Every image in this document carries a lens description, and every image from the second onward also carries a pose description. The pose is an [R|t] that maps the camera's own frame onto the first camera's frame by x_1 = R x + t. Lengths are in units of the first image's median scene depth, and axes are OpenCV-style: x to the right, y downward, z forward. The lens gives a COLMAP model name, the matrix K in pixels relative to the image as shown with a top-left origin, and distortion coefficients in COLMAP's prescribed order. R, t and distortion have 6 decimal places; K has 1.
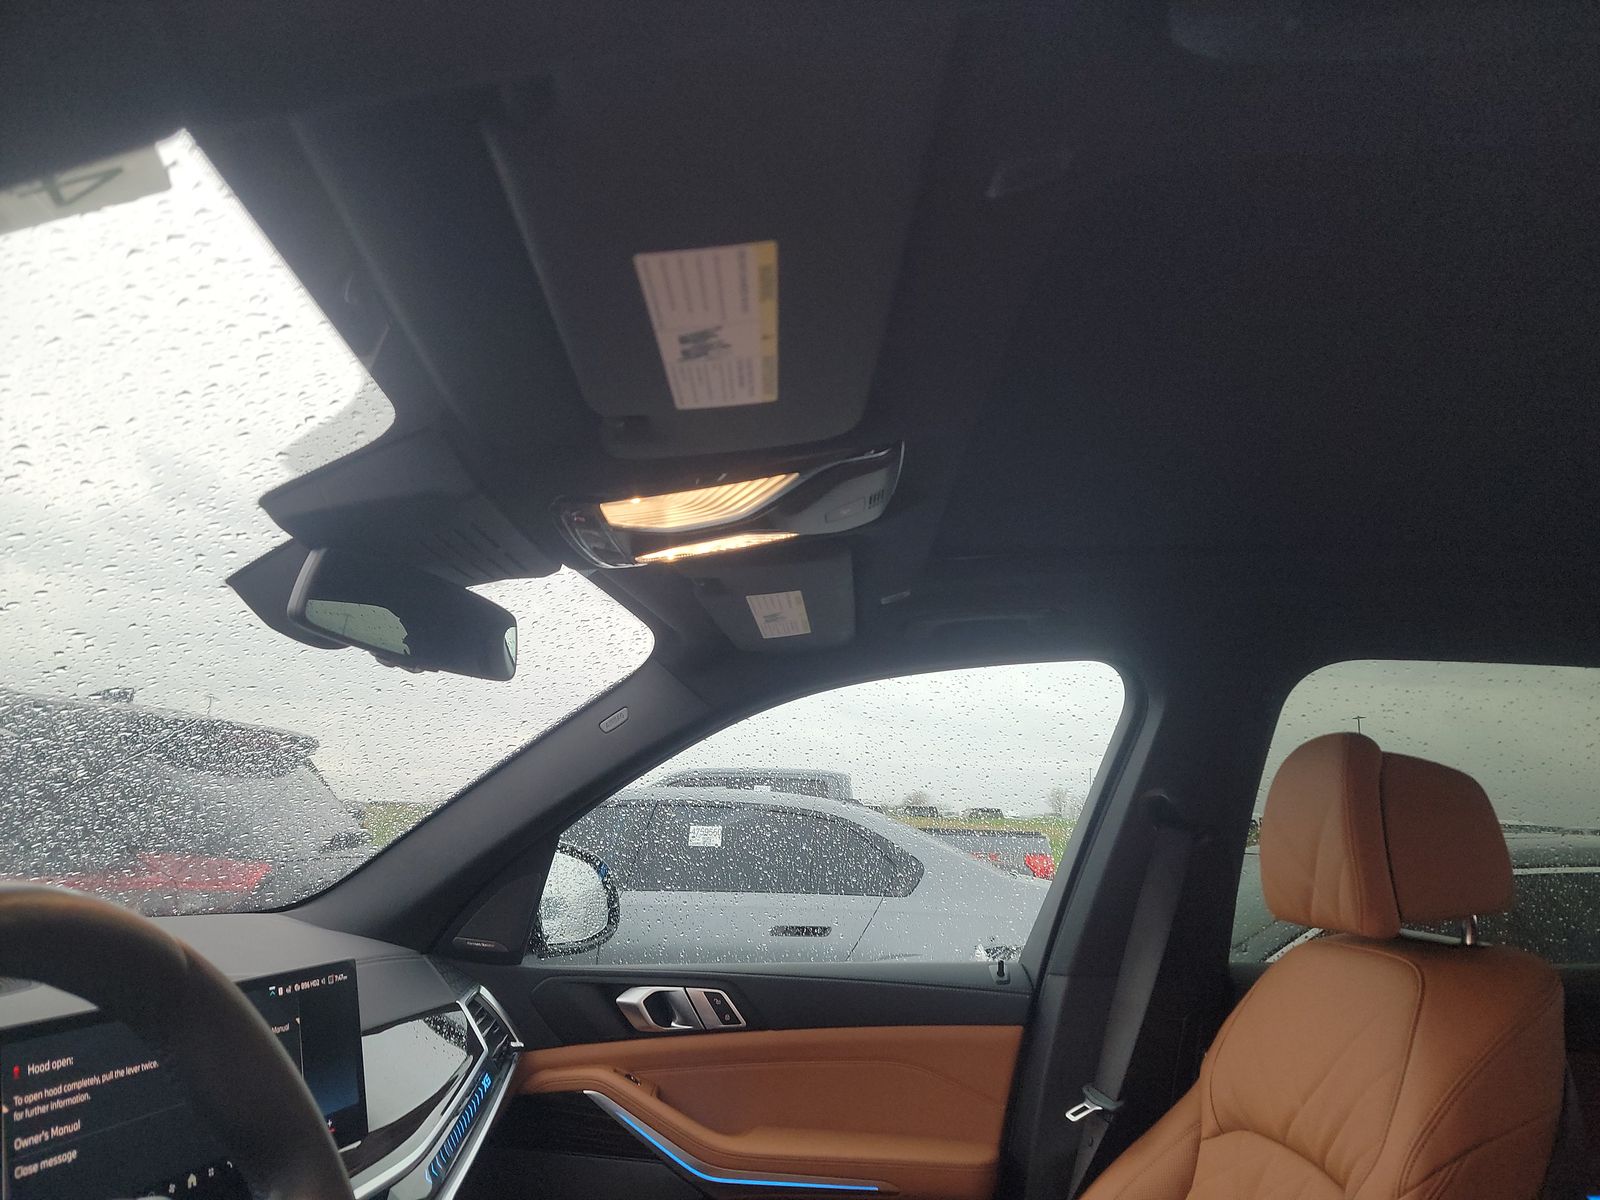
lens RADIAL K [[1138.5, 0, 800.0], [0, 1138.5, 600.0], [0, 0, 1]] dist [0.003969, -0.005561]
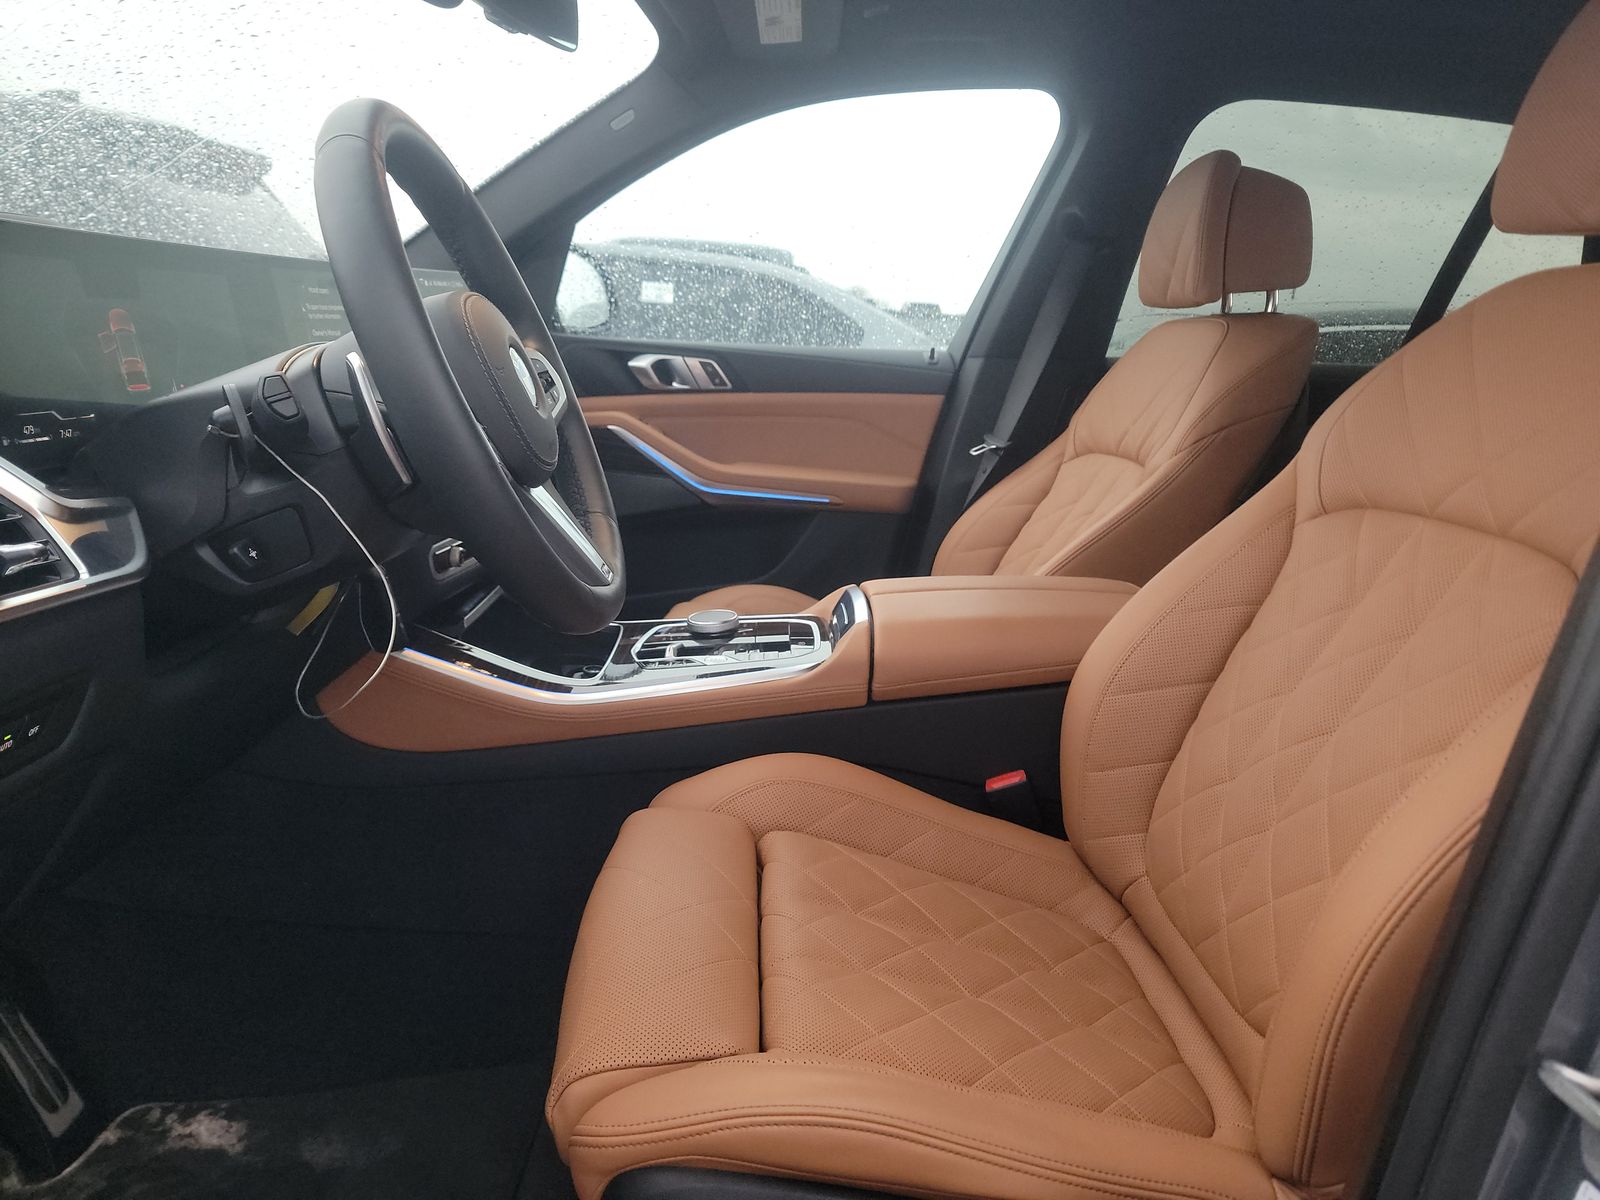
lens RADIAL K [[1085.3, 0, 828.6], [0, 1085.3, 601.9], [0, 0, 1]] dist [0.008124, 0.000496]
pose [[0.996030, 0.024185, 0.085672, -0.038166], [-0.060115, 0.892538, 0.446948, 0.036079], [-0.065656, -0.450323, 0.890448, -0.208193]]
